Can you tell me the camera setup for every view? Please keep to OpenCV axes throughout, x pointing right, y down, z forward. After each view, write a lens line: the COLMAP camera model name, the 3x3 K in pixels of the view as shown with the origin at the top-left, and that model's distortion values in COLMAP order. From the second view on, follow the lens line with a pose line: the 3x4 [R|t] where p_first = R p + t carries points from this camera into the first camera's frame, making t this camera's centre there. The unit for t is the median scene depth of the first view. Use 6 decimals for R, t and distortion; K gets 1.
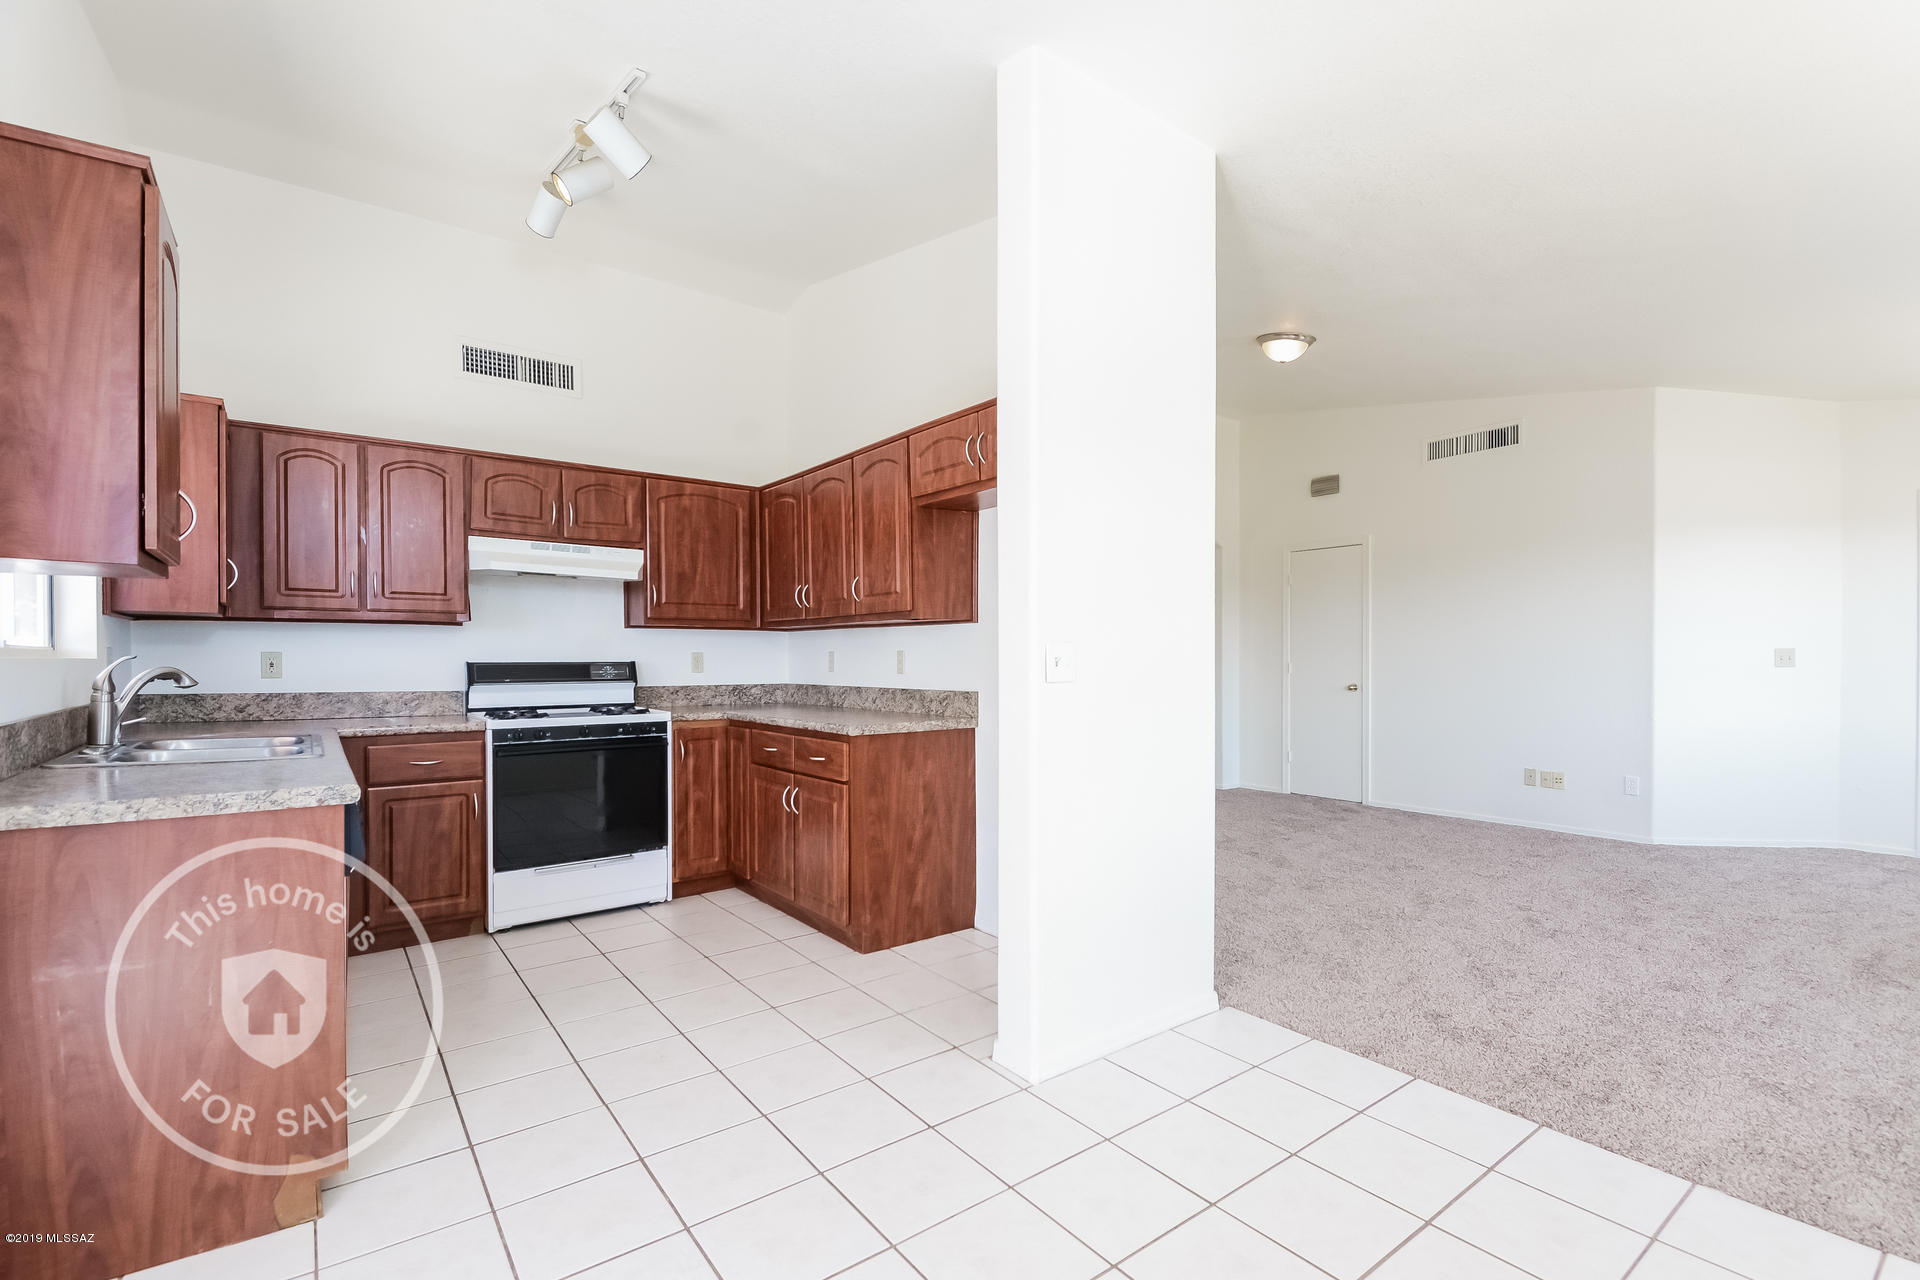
lens RADIAL K [[831.4, 0, 914.1], [0, 831.4, 670.8], [0, 0, 1]] dist [0.021140, -0.010445]
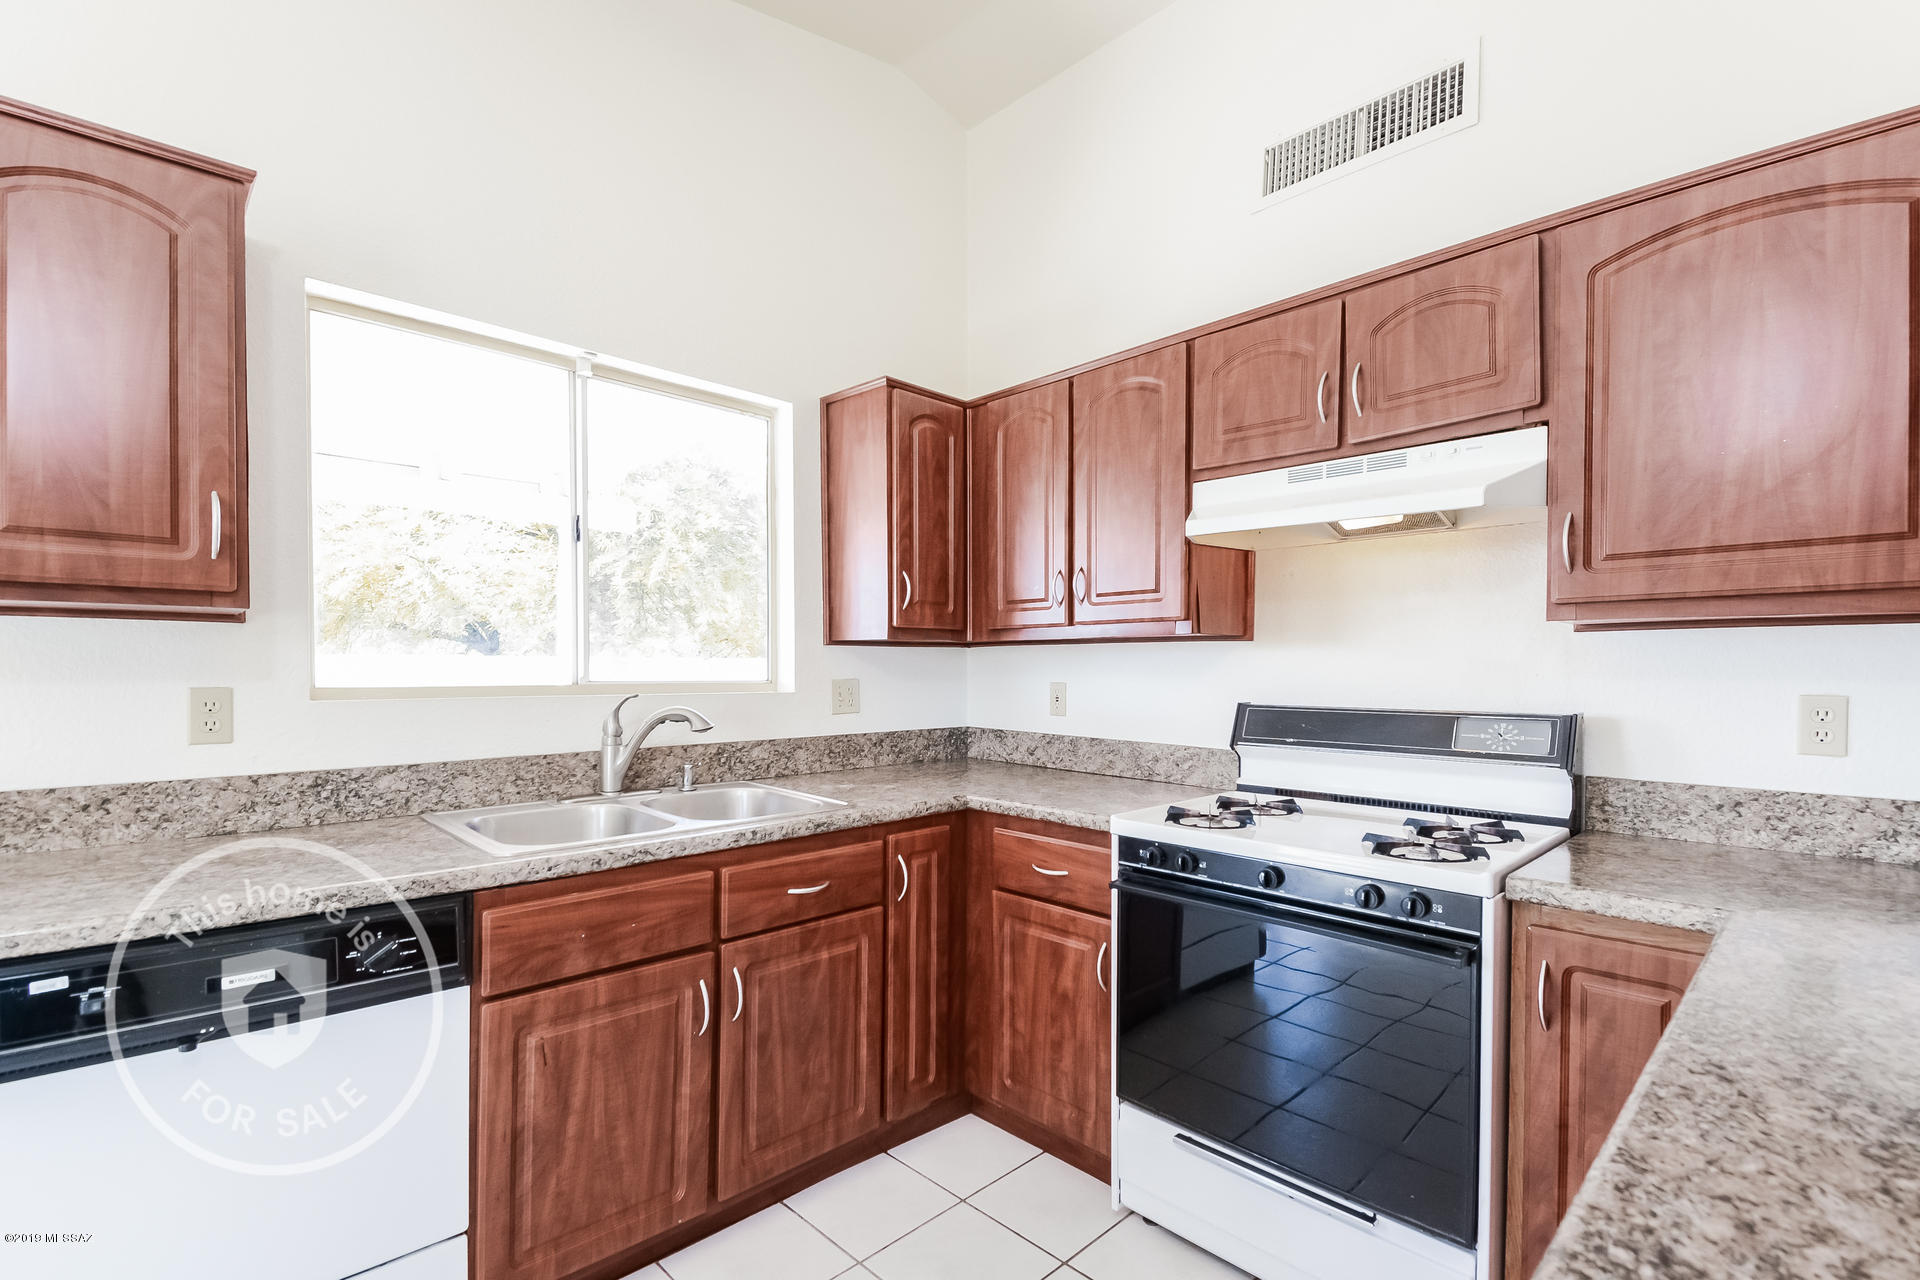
lens RADIAL K [[831.4, 0, 1043.9], [0, 831.4, 689.2], [0, 0, 1]] dist [0.021140, -0.010445]
pose [[0.185039, 0.026806, -0.982366, 0.008389], [-0.018924, 0.999540, 0.023710, -0.034364], [0.982549, 0.014203, 0.185461, 0.830820]]
